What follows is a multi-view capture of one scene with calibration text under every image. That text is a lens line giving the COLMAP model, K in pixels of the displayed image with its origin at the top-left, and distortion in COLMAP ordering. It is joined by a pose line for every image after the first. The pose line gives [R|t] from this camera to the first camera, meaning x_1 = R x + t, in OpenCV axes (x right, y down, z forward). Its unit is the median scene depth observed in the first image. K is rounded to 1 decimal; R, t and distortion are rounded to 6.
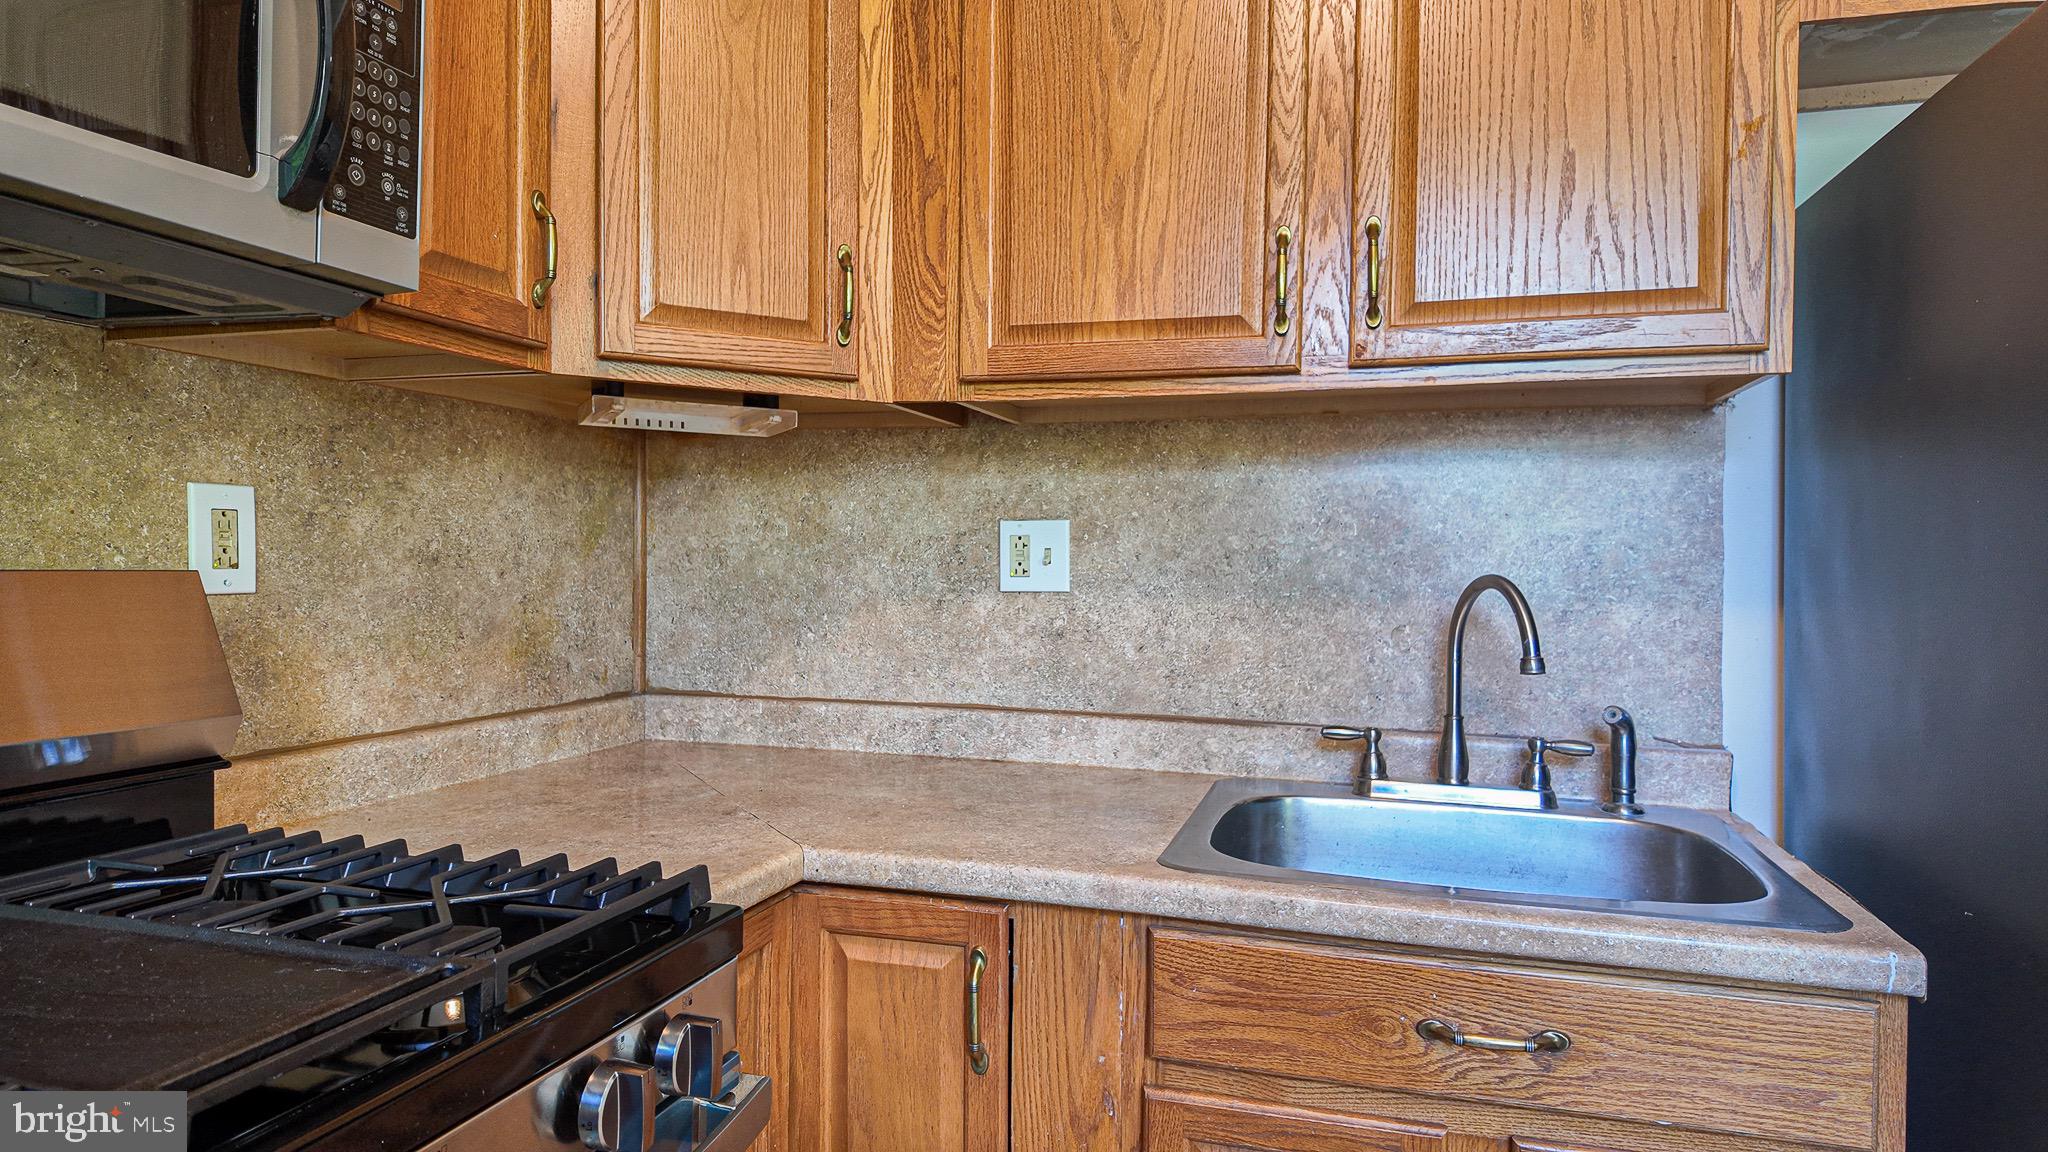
lens RADIAL K [[1208.4, 0, 1020.9], [0, 1208.4, 570.2], [0, 0, 1]] dist [-0.000769, 0.000050]
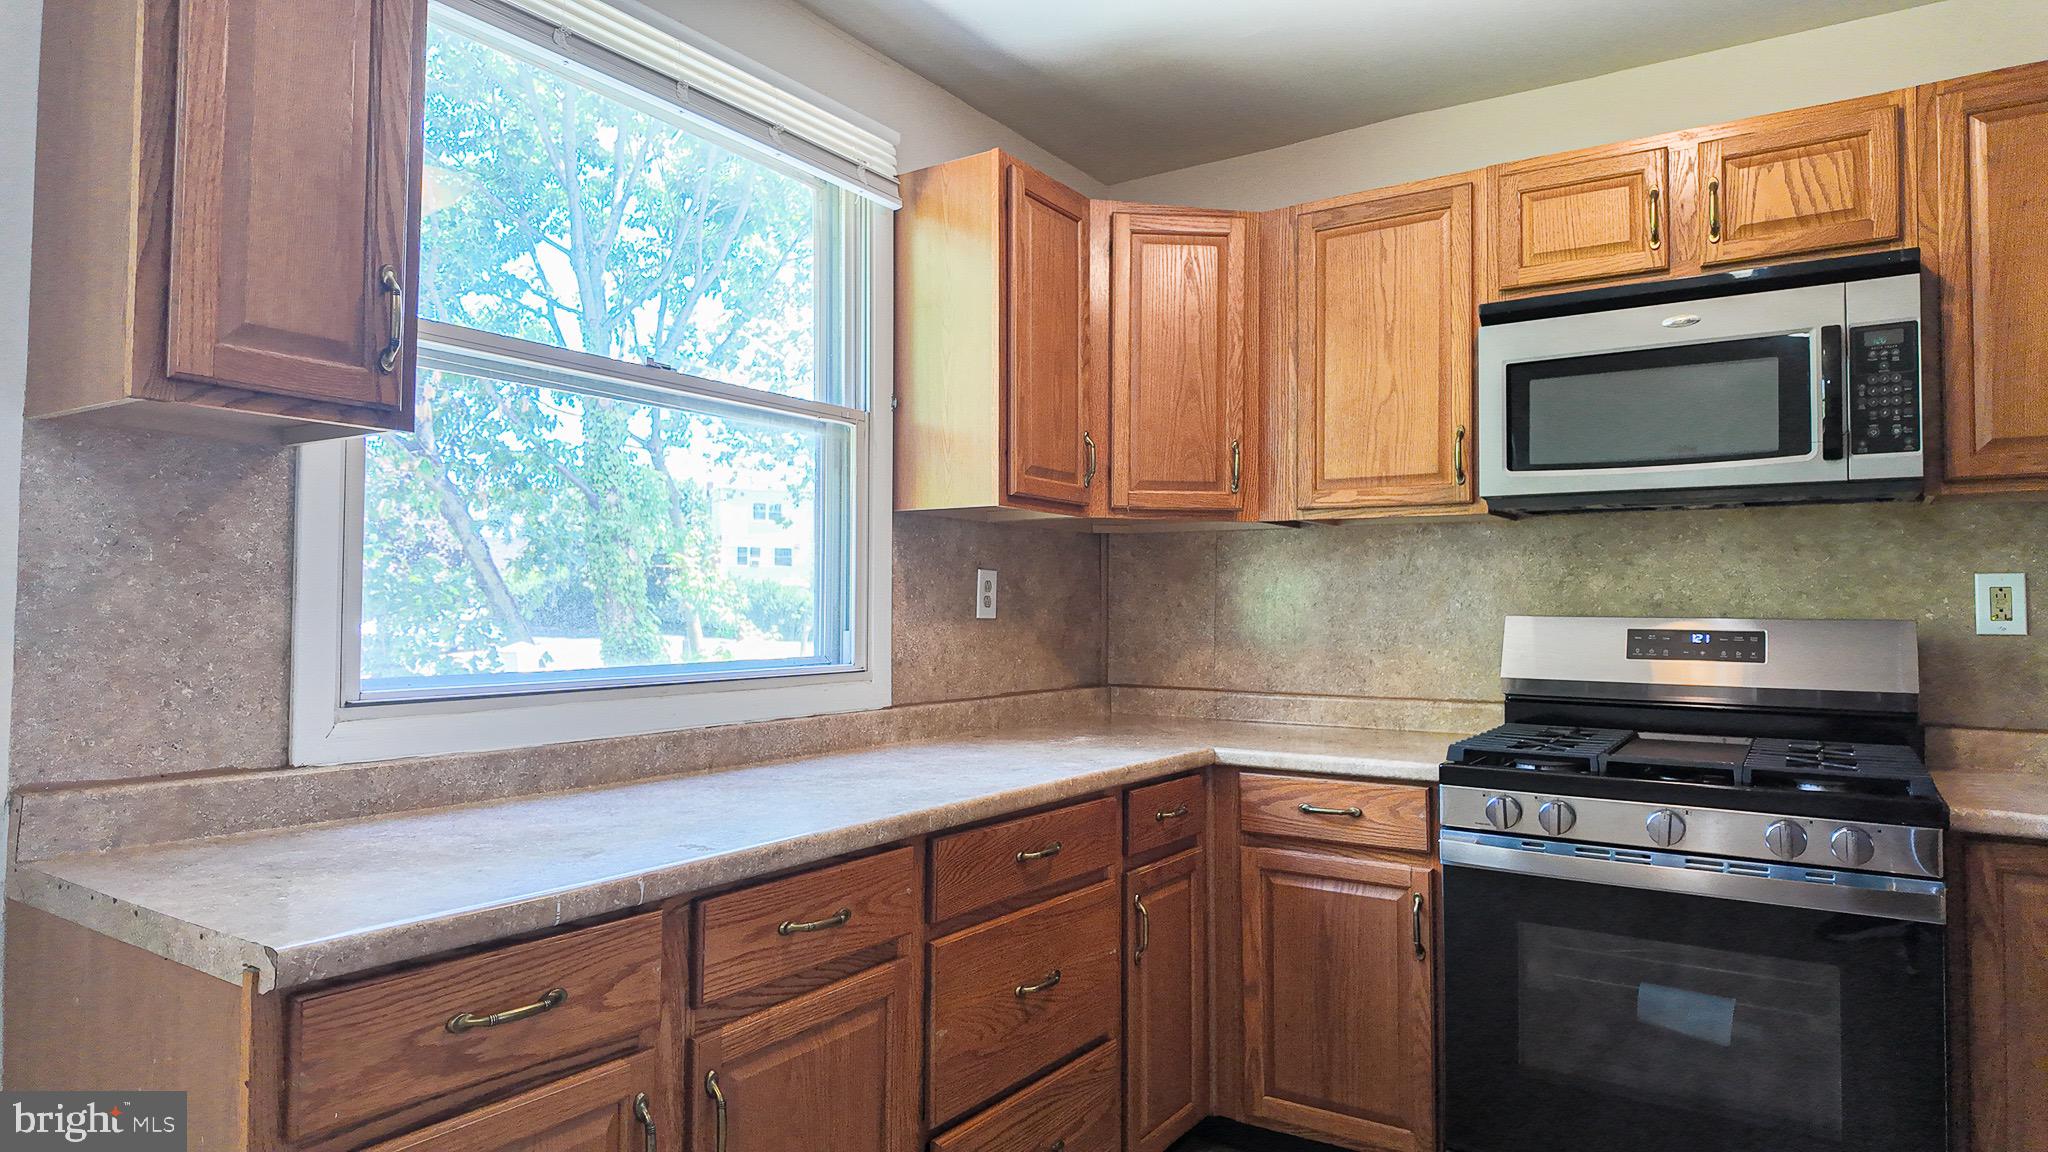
lens RADIAL K [[1208.4, 0, 1024.2], [0, 1208.4, 573.2], [0, 0, 1]] dist [-0.000769, 0.000050]
pose [[-0.289411, -0.038981, -0.956411, 1.833033], [-0.015744, 0.999229, -0.035961, 0.019495], [0.957075, 0.004650, -0.289802, 0.180520]]
